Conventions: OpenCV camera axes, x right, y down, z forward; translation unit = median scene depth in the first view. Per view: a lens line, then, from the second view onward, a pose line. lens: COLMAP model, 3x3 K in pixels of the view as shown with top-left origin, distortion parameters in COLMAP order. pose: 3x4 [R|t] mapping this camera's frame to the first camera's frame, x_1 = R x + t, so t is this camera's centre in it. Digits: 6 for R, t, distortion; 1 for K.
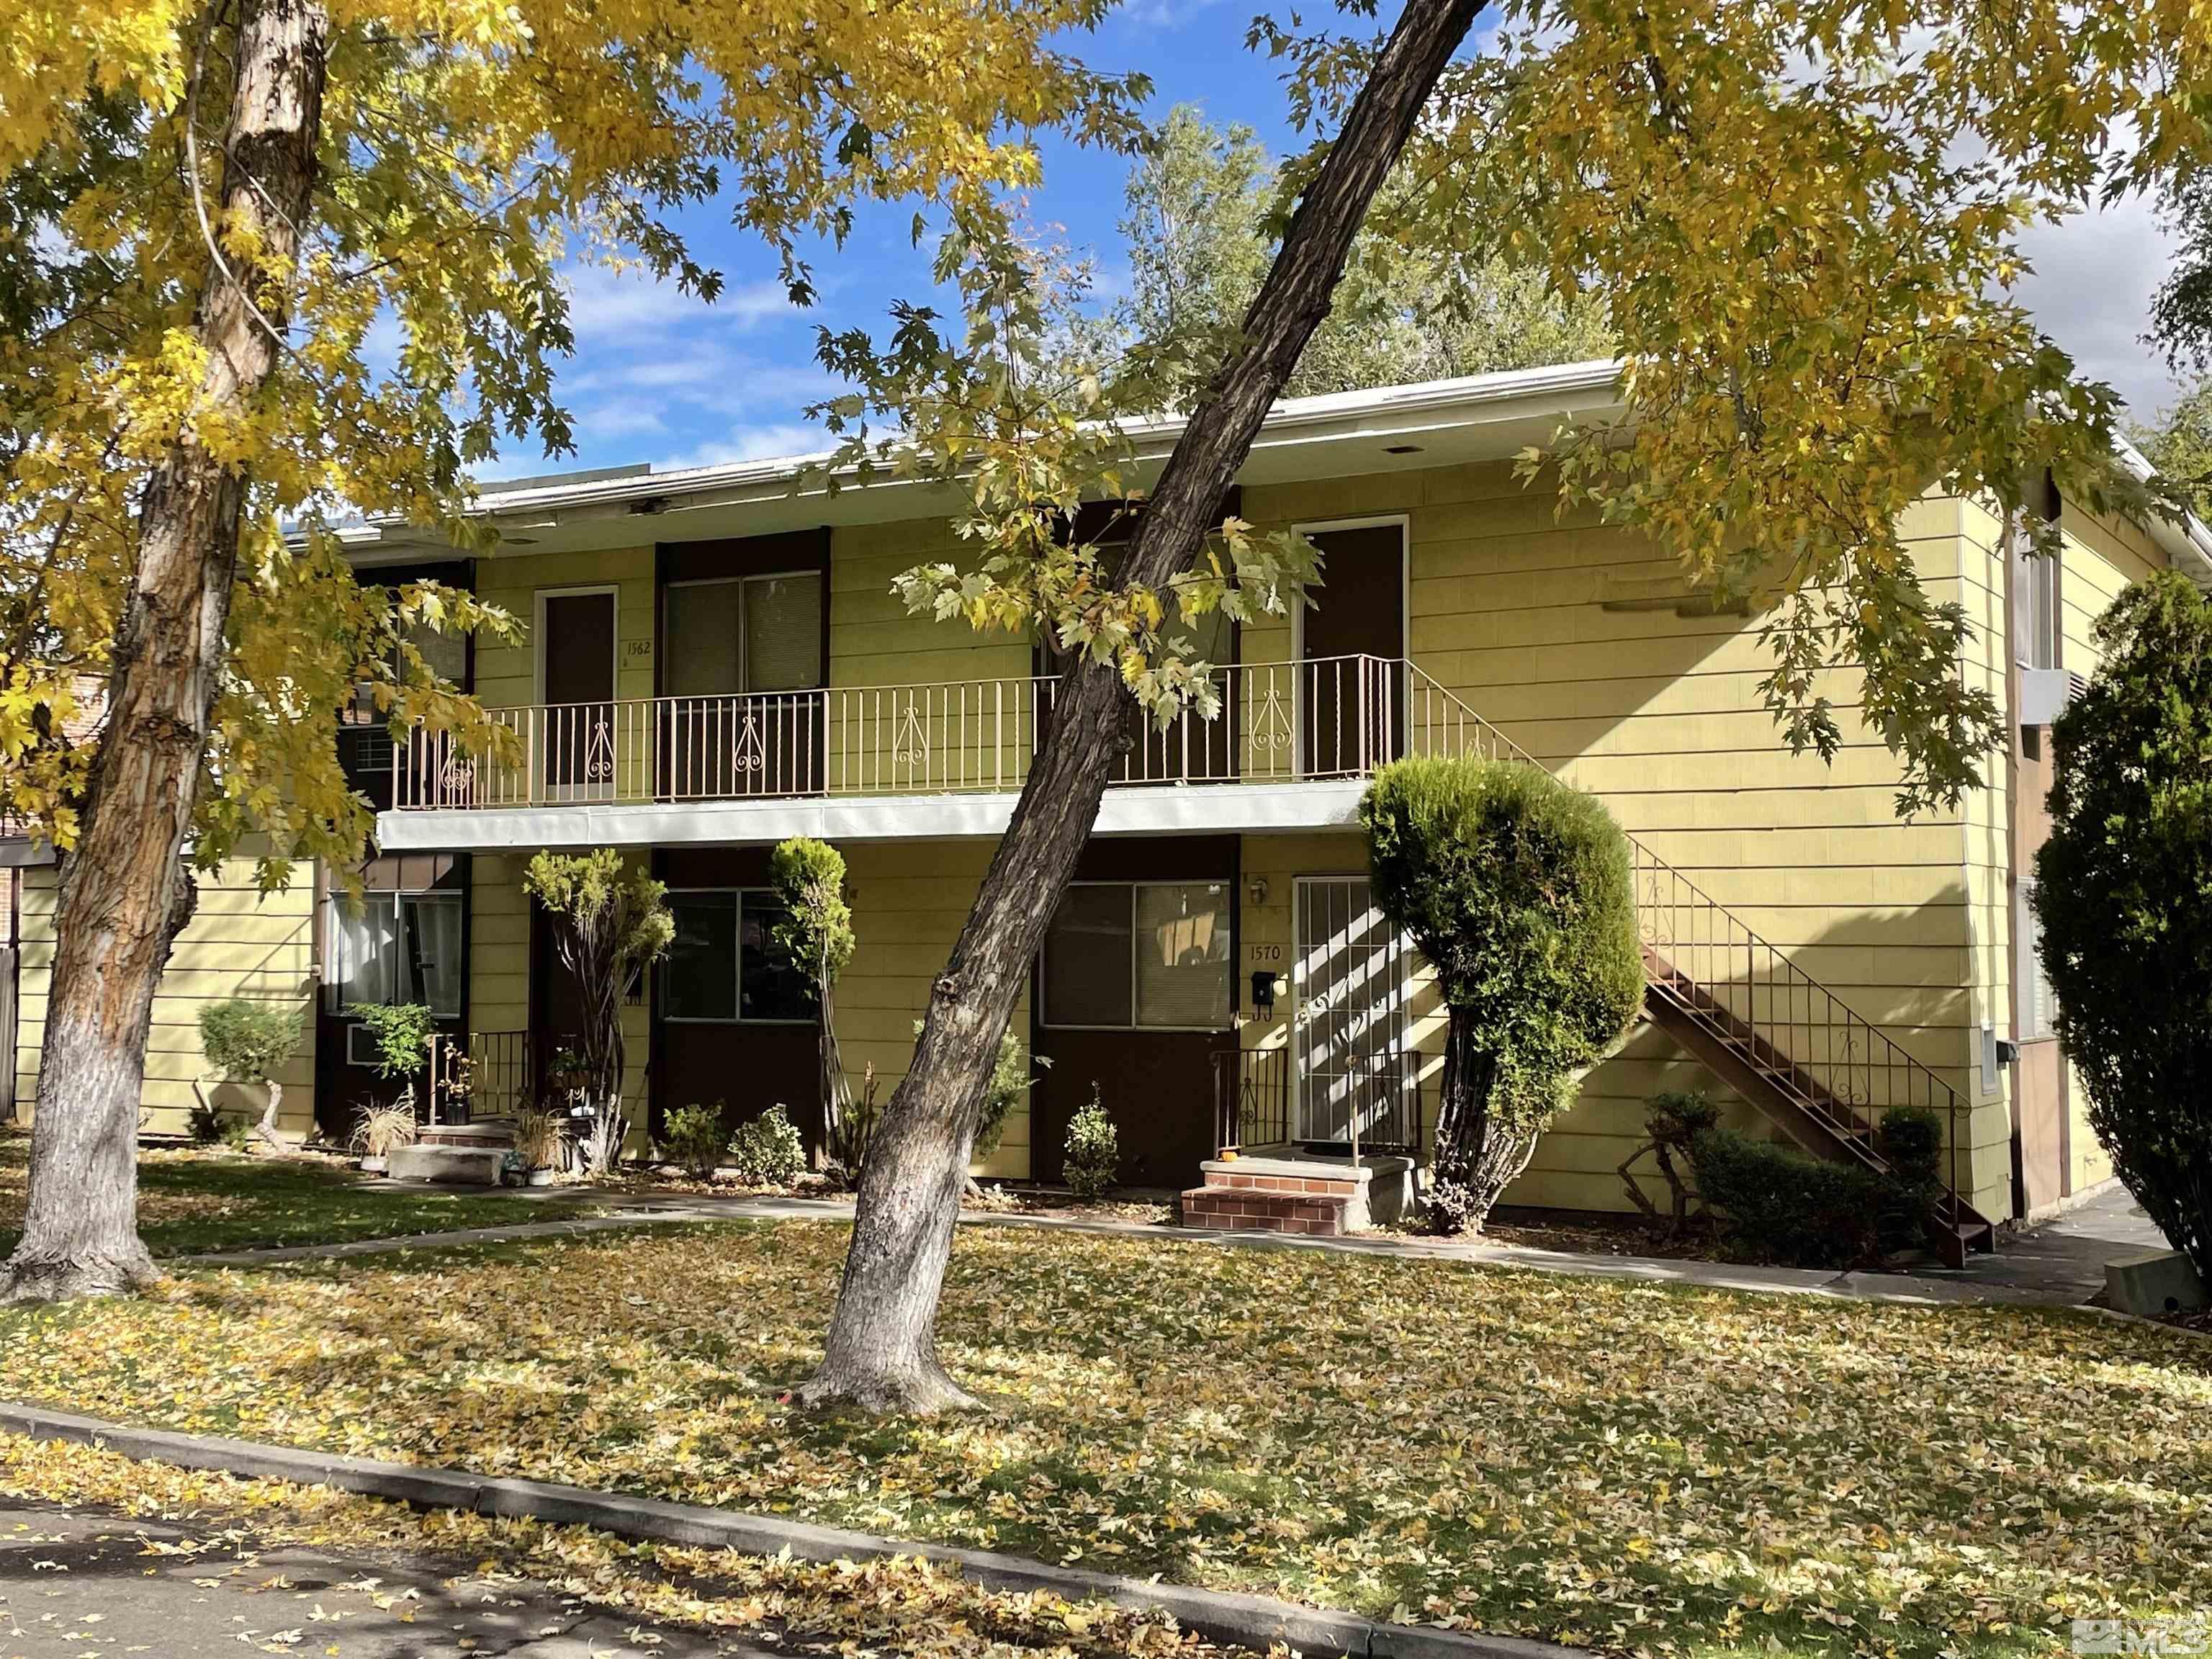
lens RADIAL K [[2577.0, 0, 1107.1], [0, 2577.0, 830.4], [0, 0, 1]] dist [0.099818, 0.000000]
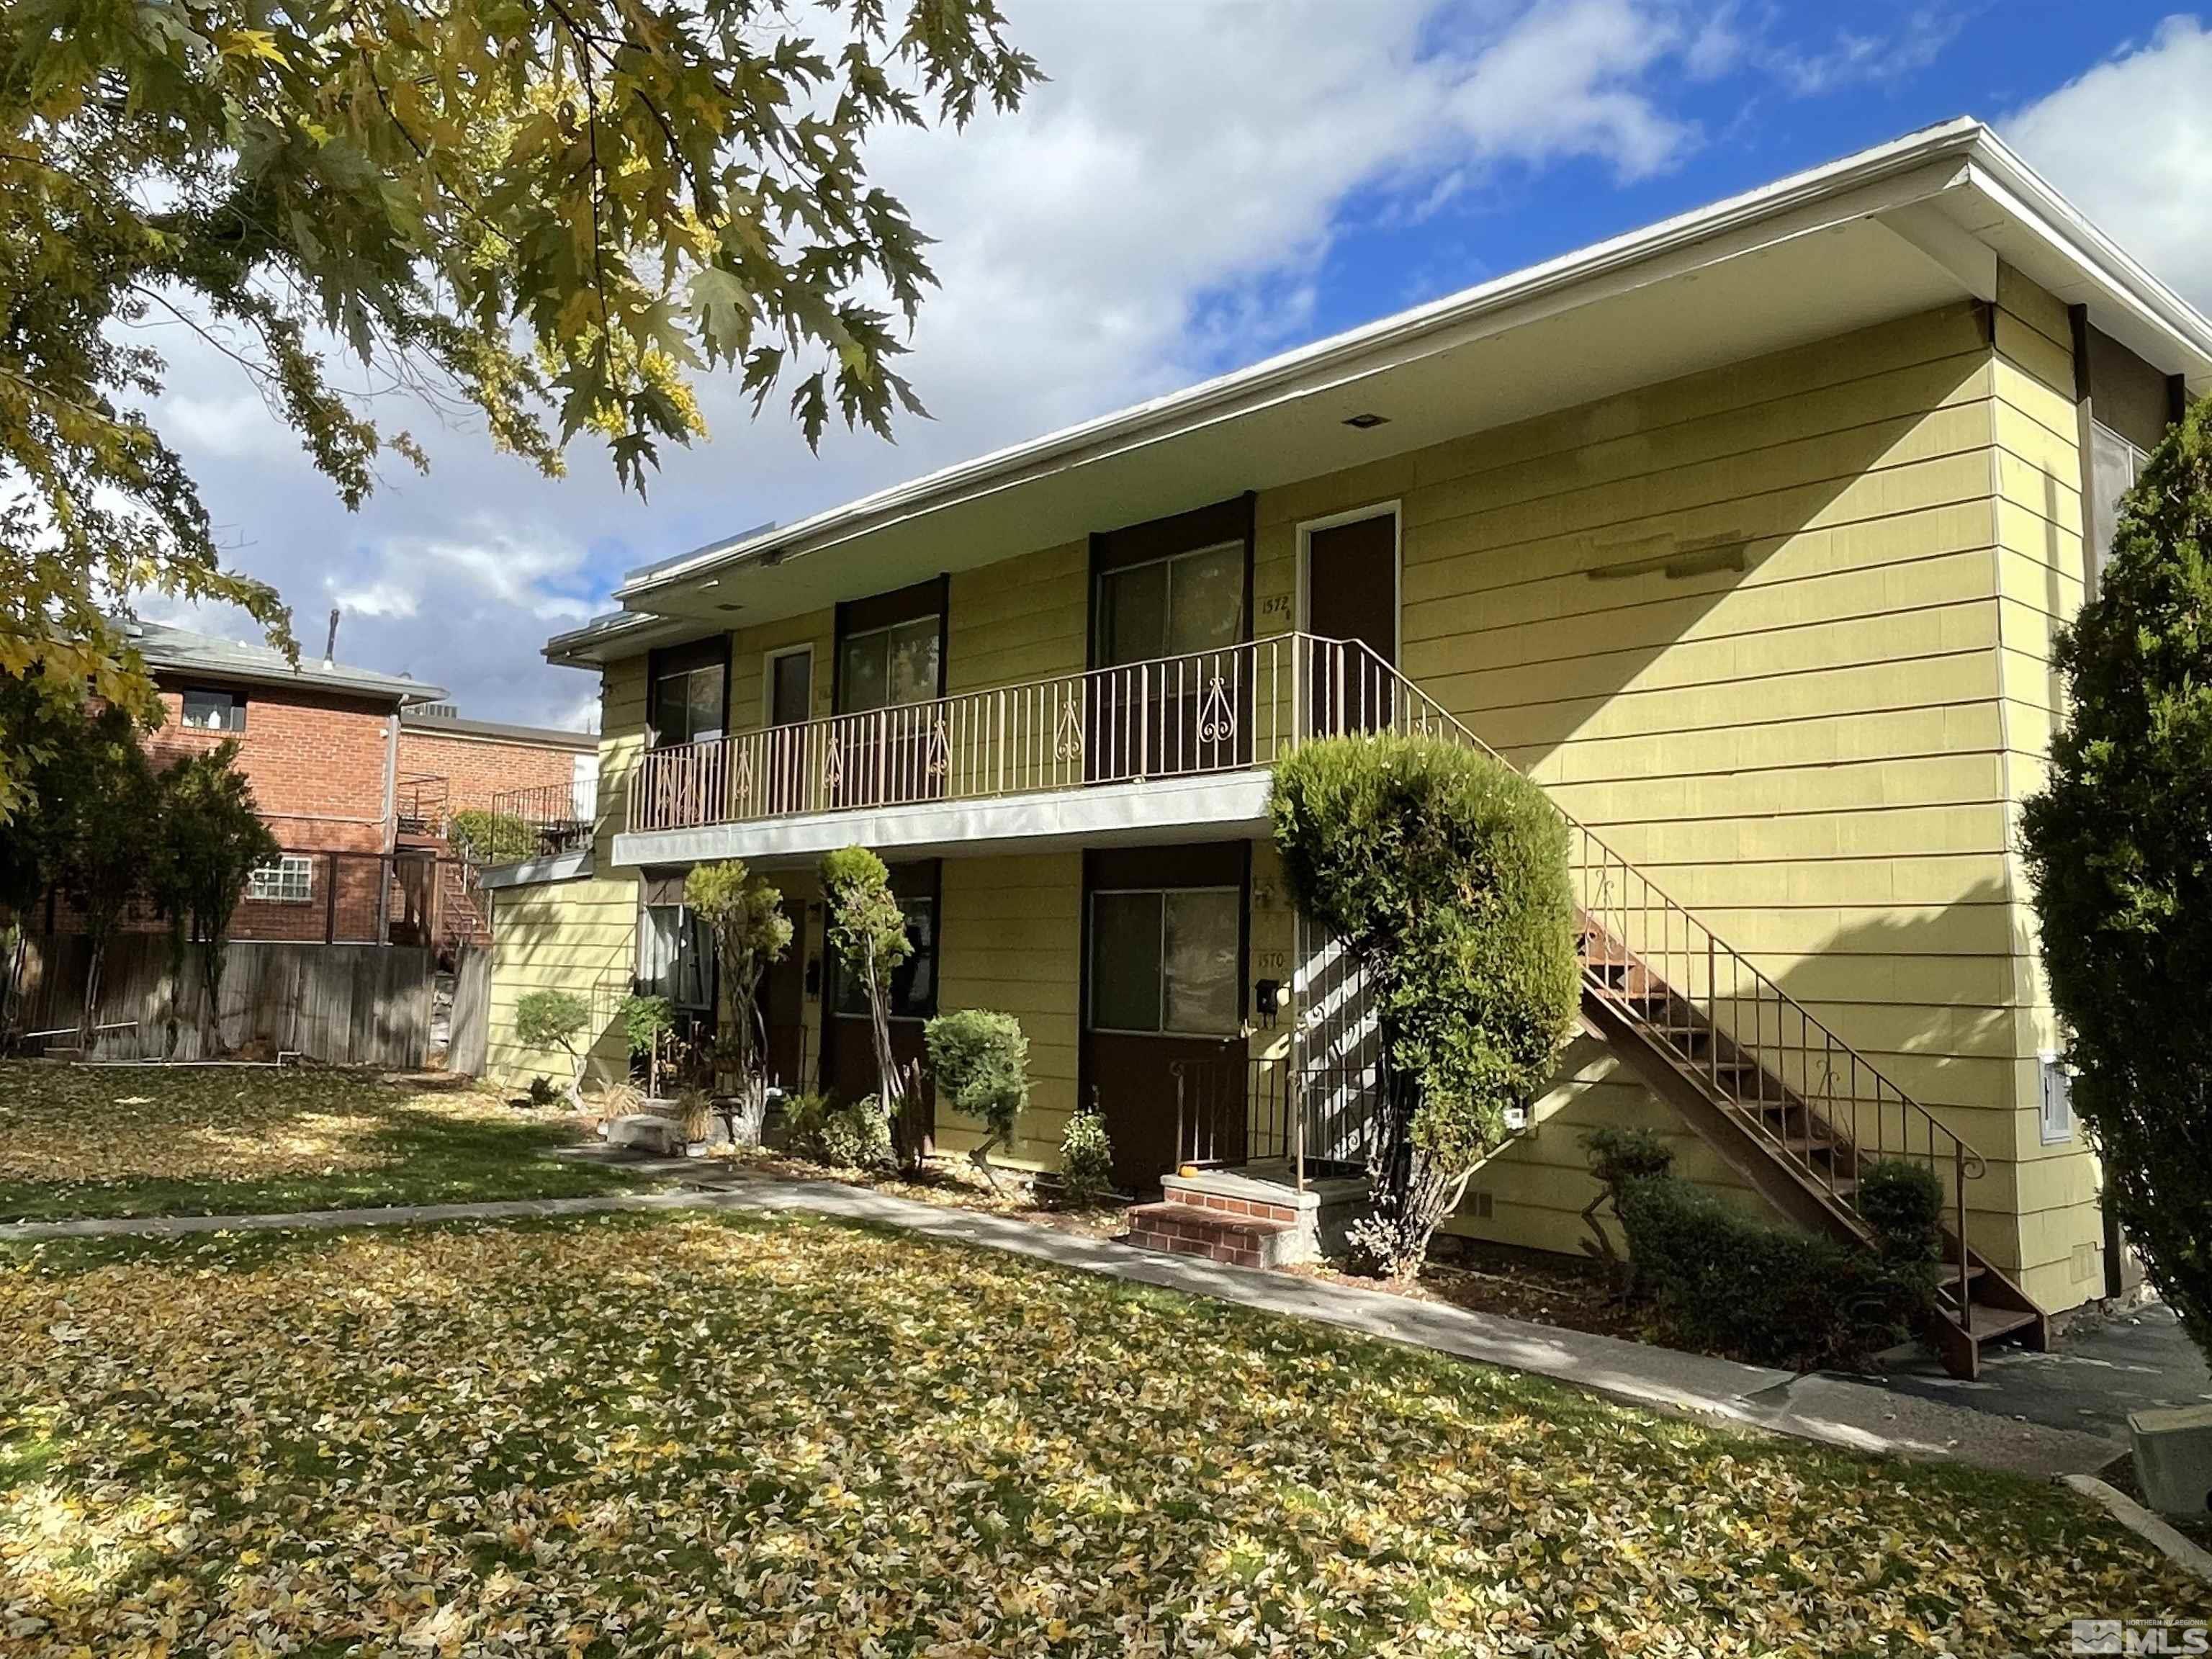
lens RADIAL K [[1681.6, 0, 1102.5], [0, 1681.6, 824.3], [0, 0, 1]] dist [0.002792, -0.011681]
pose [[0.949547, -0.009917, -0.313468, 0.217522], [-0.004498, 0.998967, -0.045227, 0.027351], [0.313593, 0.044355, 0.948521, 0.406493]]
